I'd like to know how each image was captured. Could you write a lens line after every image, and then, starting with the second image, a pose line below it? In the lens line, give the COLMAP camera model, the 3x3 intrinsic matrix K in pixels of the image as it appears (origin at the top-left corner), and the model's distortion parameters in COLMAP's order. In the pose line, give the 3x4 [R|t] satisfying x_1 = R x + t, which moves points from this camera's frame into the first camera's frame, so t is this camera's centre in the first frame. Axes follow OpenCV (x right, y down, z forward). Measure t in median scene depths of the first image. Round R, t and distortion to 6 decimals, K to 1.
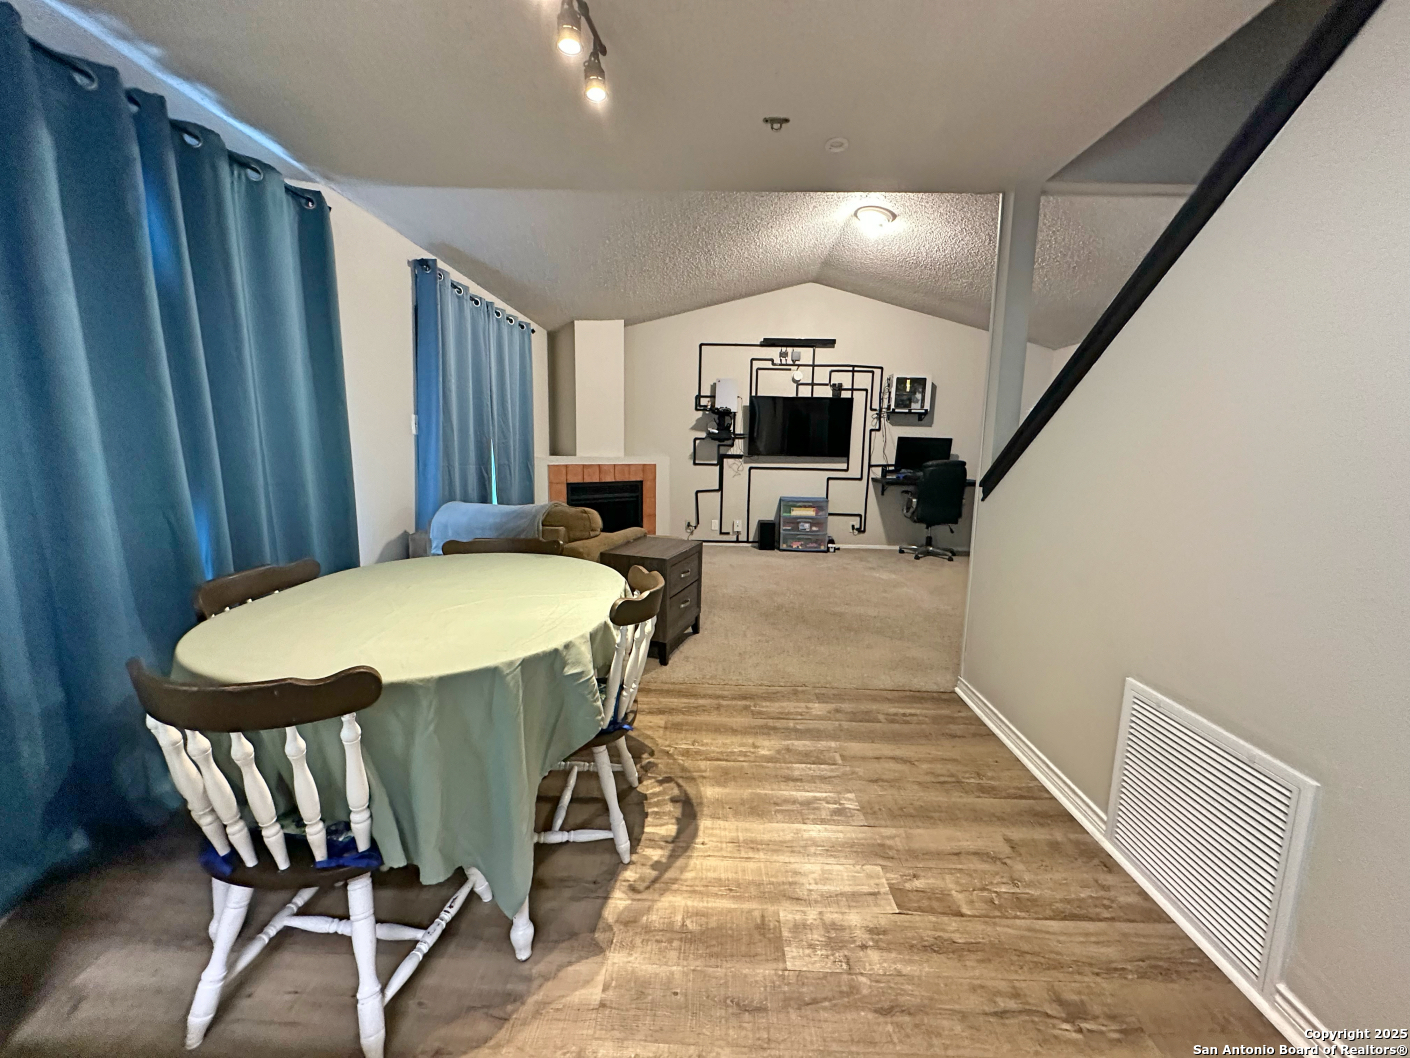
lens RADIAL K [[563.5, 0, 706.6], [0, 563.5, 529.1], [0, 0, 1]] dist [-0.001633, 0.000323]
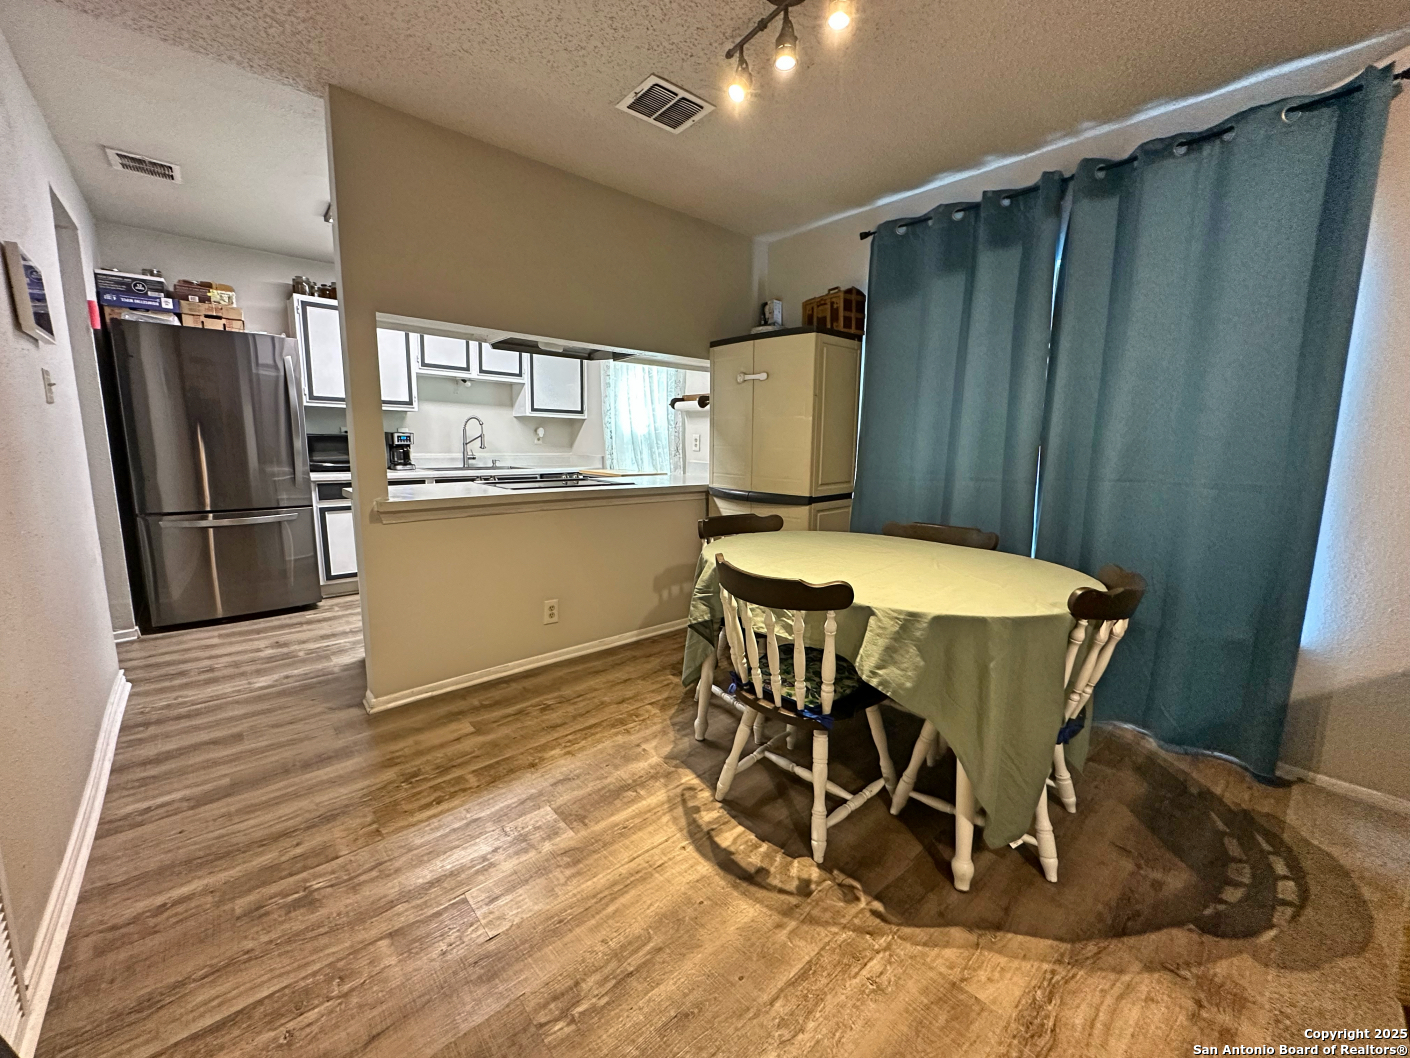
lens RADIAL K [[563.5, 0, 706.6], [0, 563.5, 529.1], [0, 0, 1]] dist [-0.001633, 0.000323]
pose [[-0.734067, 0.073662, -0.675070, 0.169730], [-0.134366, 0.958690, 0.250719, -0.055041], [0.665651, 0.274751, -0.693845, 0.469148]]
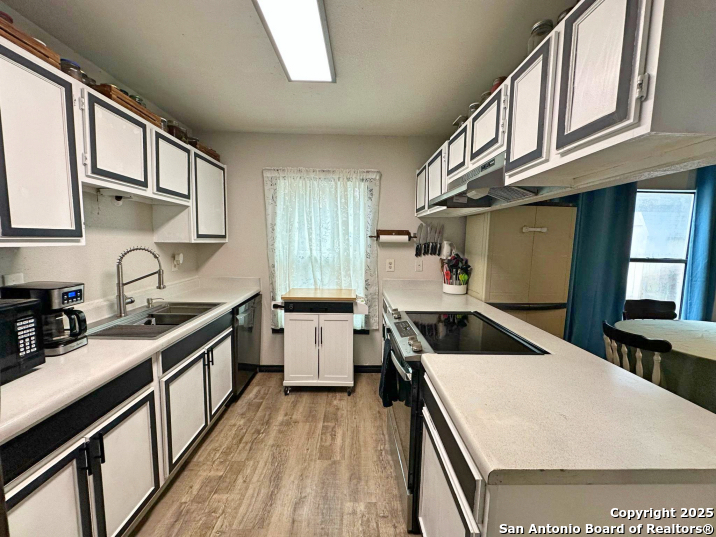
lens RADIAL K [[286.2, 0, 358.8], [0, 286.2, 268.6], [0, 0, 1]] dist [-0.001633, 0.000323]
pose [[0.037844, 0.081593, -0.995947, 0.169542], [-0.166459, 0.983251, 0.074228, 0.000688], [0.985322, 0.162975, 0.050792, -0.165013]]
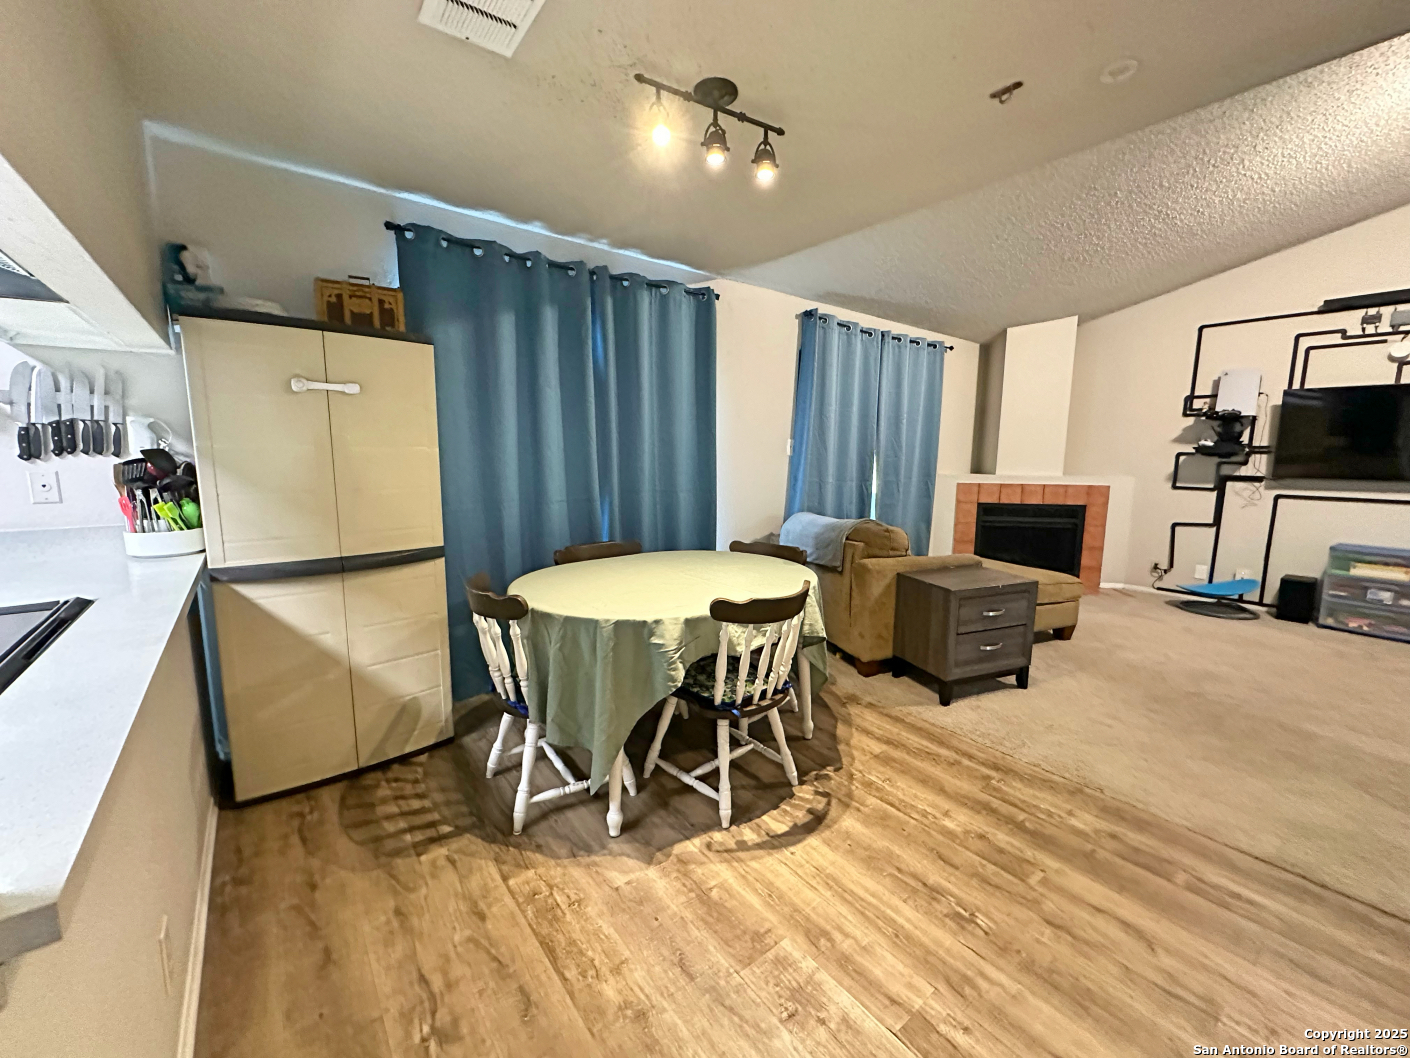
lens RADIAL K [[563.5, 0, 706.6], [0, 563.5, 529.1], [0, 0, 1]] dist [-0.001633, 0.000323]
pose [[0.636005, 0.093115, -0.766046, 0.194383], [-0.111873, 0.993332, 0.027861, -0.013737], [0.763533, 0.067981, 0.642181, 0.053763]]
